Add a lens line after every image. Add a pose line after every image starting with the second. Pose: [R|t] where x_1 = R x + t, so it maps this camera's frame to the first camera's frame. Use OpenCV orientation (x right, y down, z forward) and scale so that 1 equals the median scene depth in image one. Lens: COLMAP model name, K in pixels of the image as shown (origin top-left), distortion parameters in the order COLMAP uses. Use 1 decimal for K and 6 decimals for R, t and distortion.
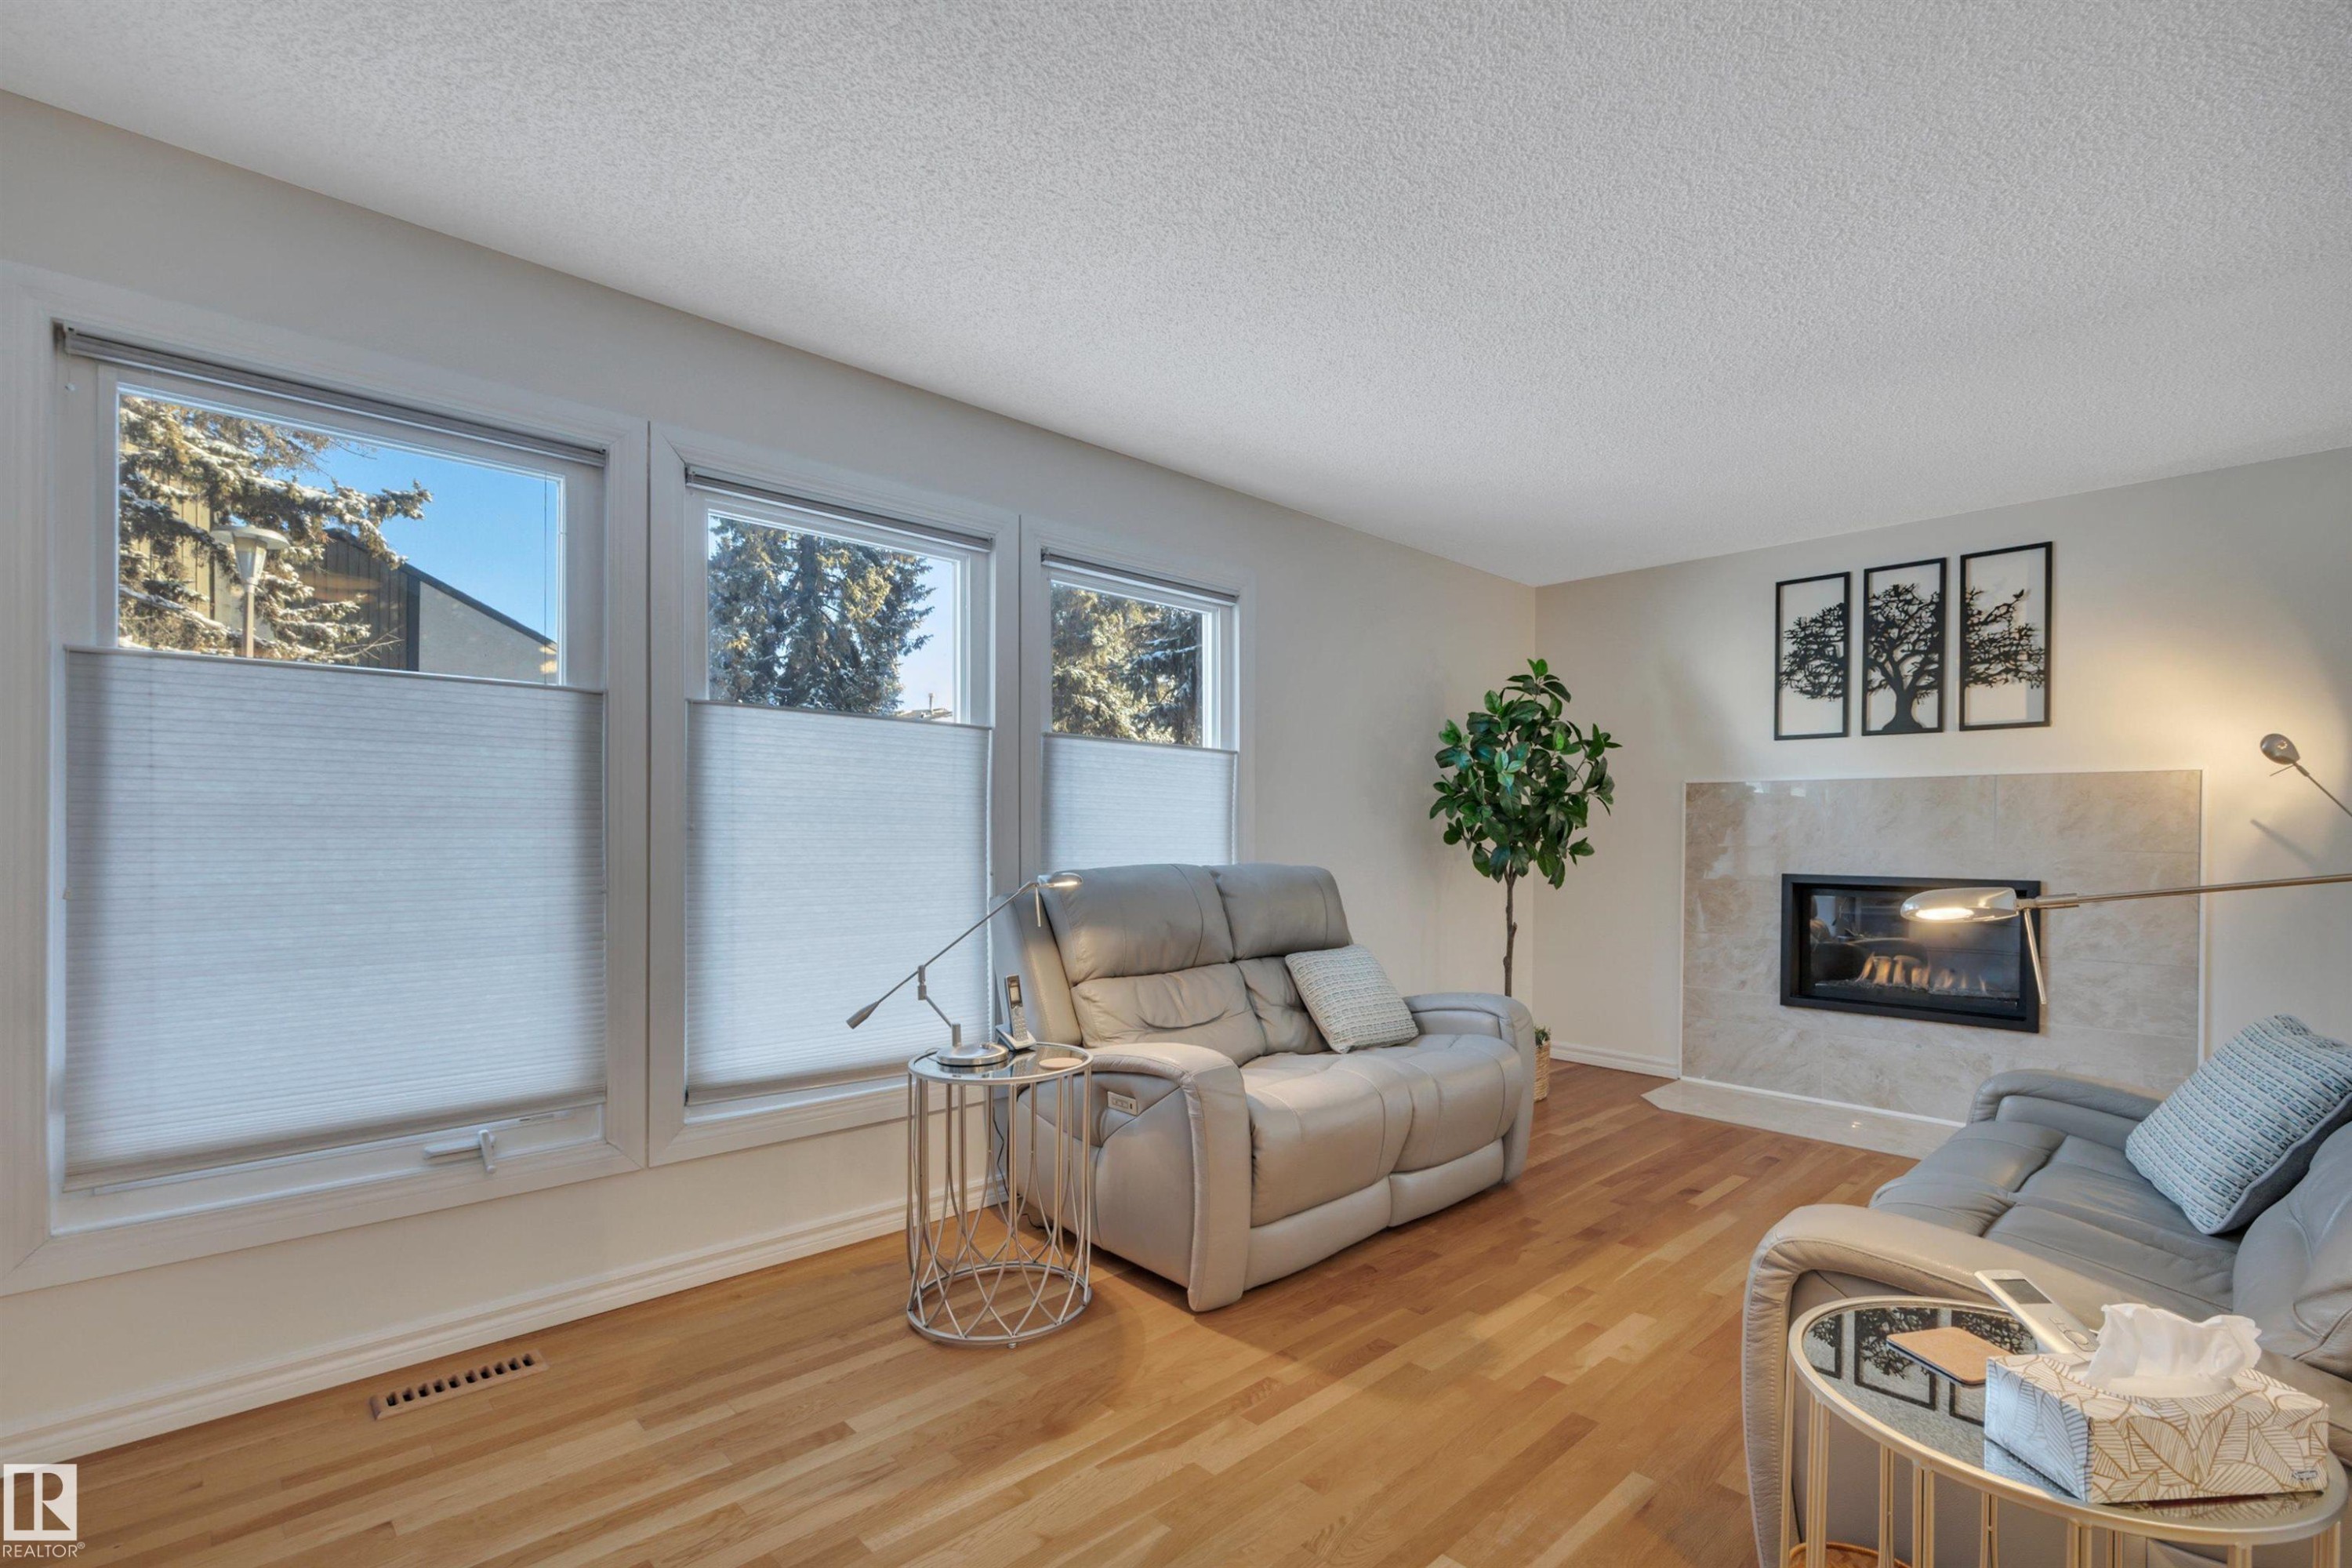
lens RADIAL K [[1027.6, 0, 1226.5], [0, 1027.6, 830.3], [0, 0, 1]] dist [-0.001731, 0.000110]
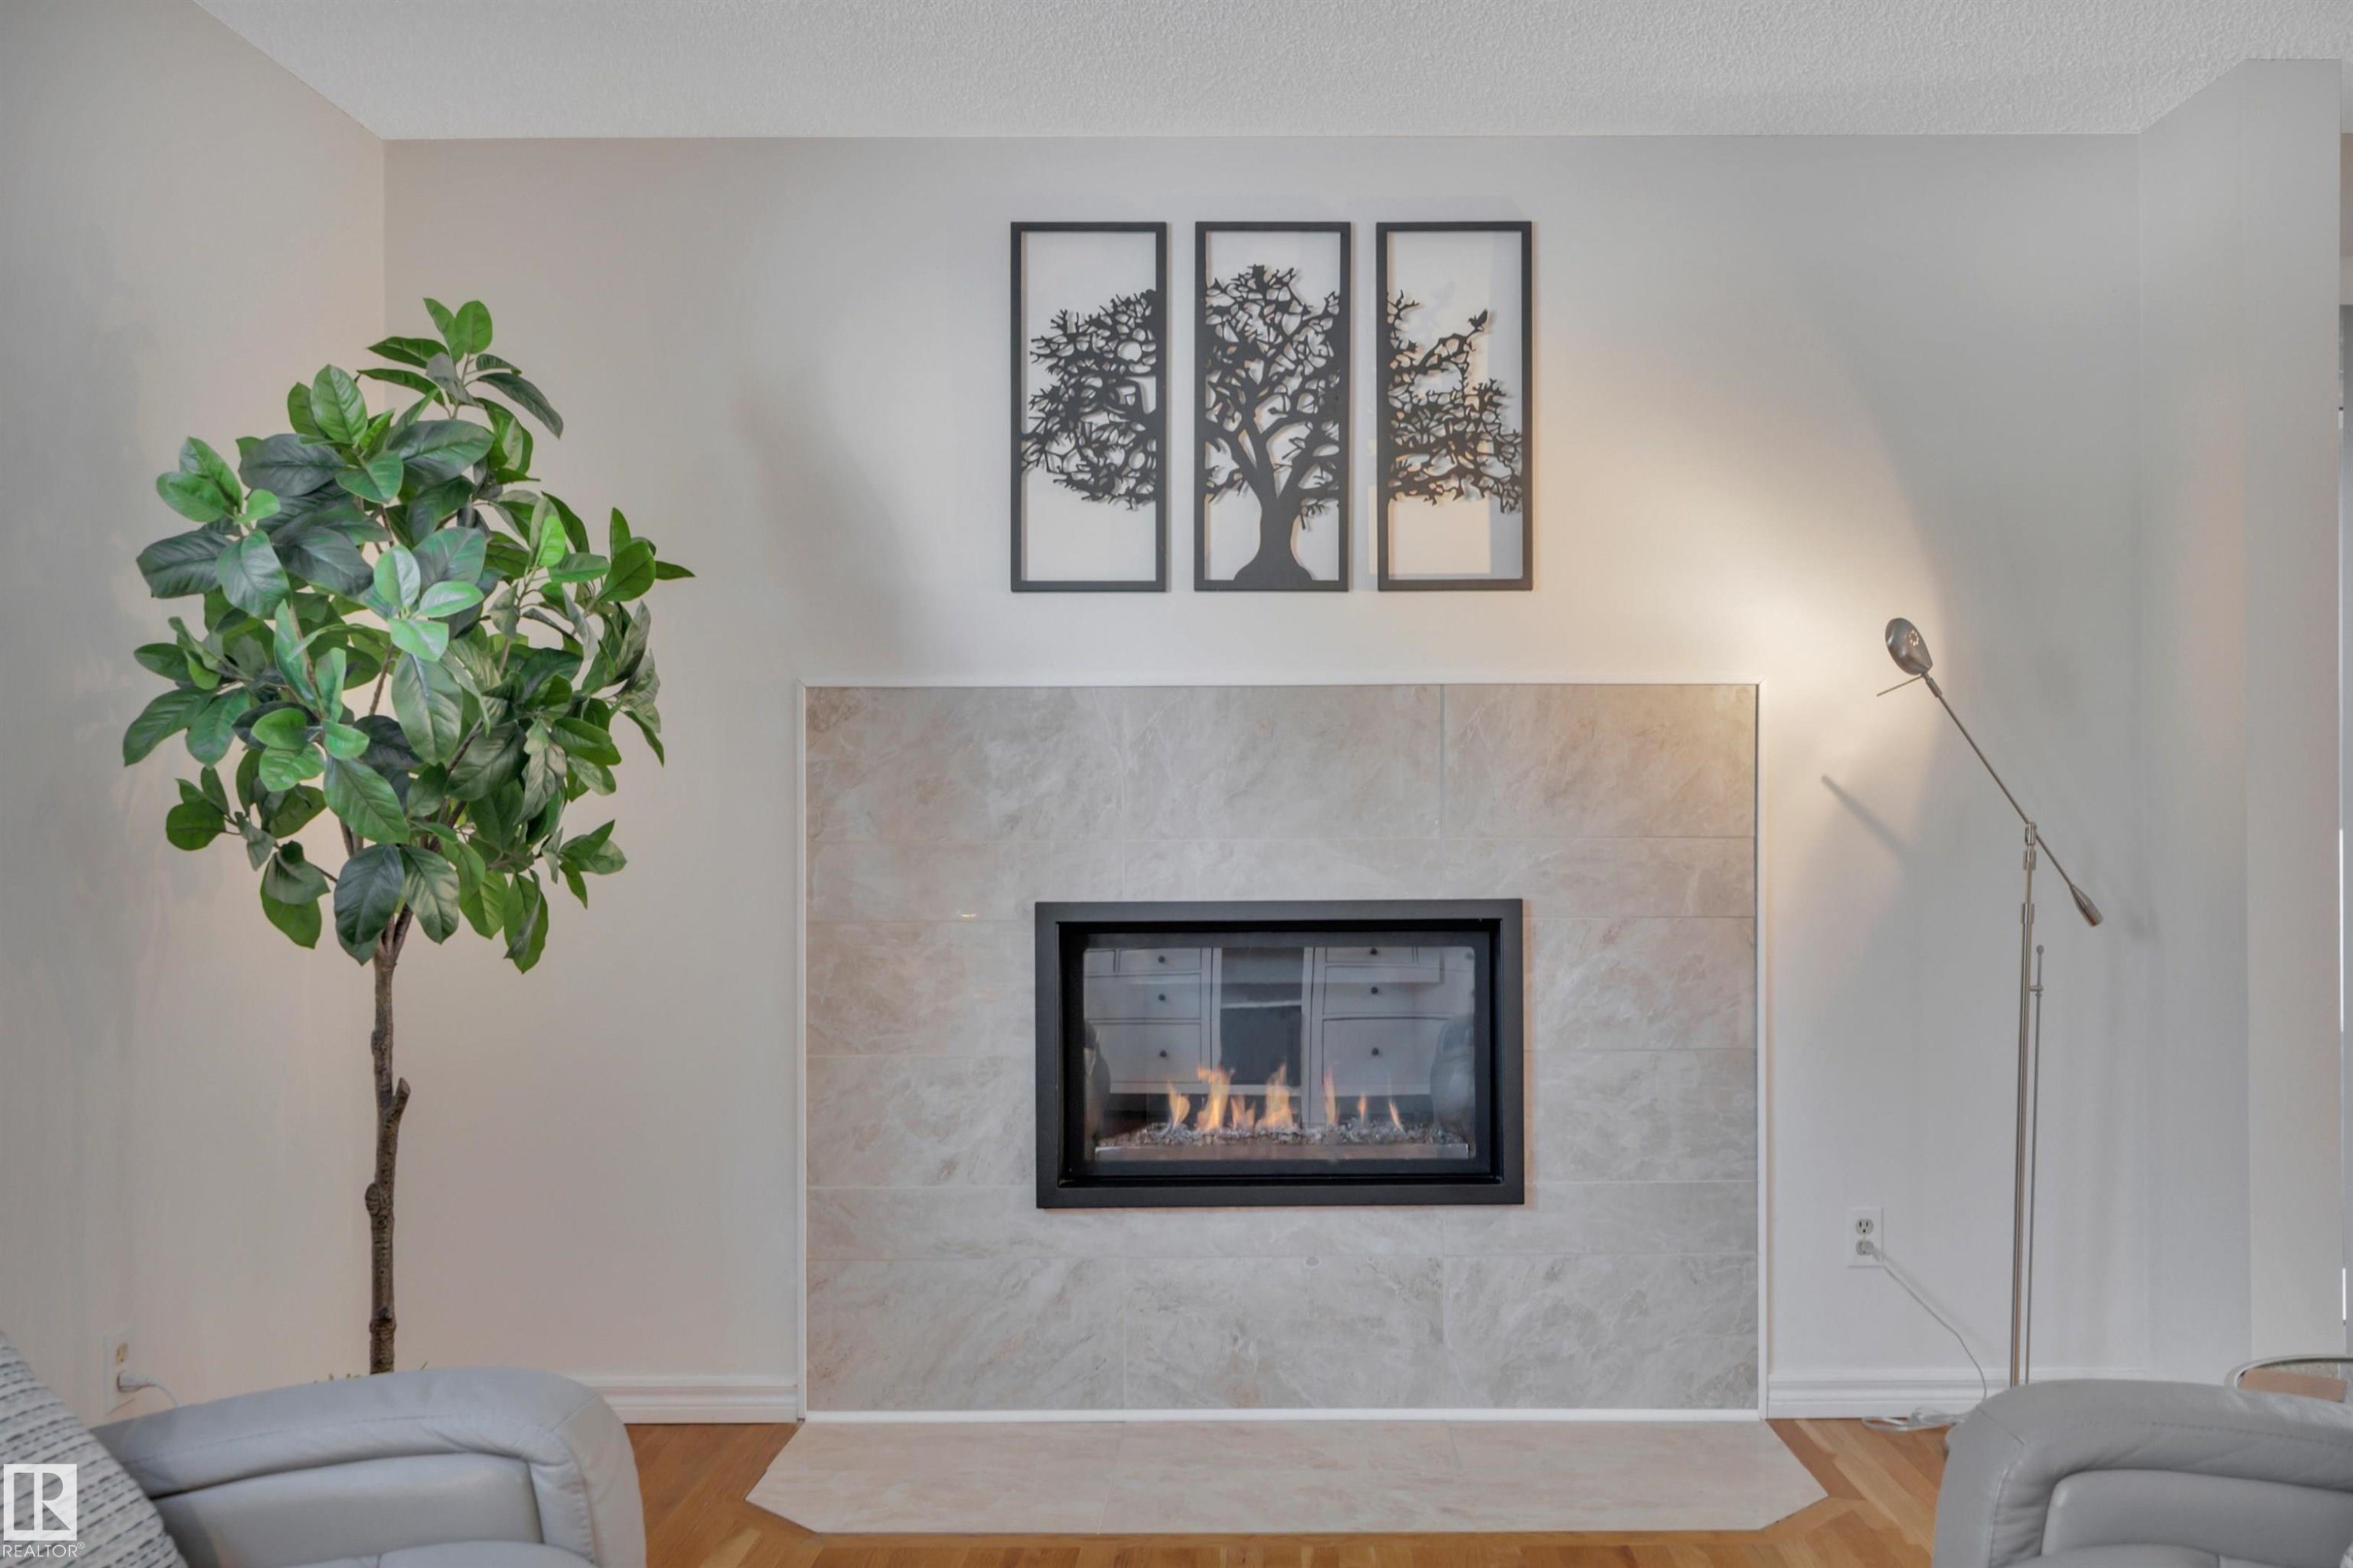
lens RADIAL K [[1979.1, 0, 1286.6], [0, 1979.1, 829.8], [0, 0, 1]] dist [-0.005142, -0.000339]
pose [[0.689983, -0.011912, 0.723728, 0.016624], [0.007858, 0.999929, 0.008966, 0.005618], [-0.723783, -0.000499, 0.690027, 0.379452]]
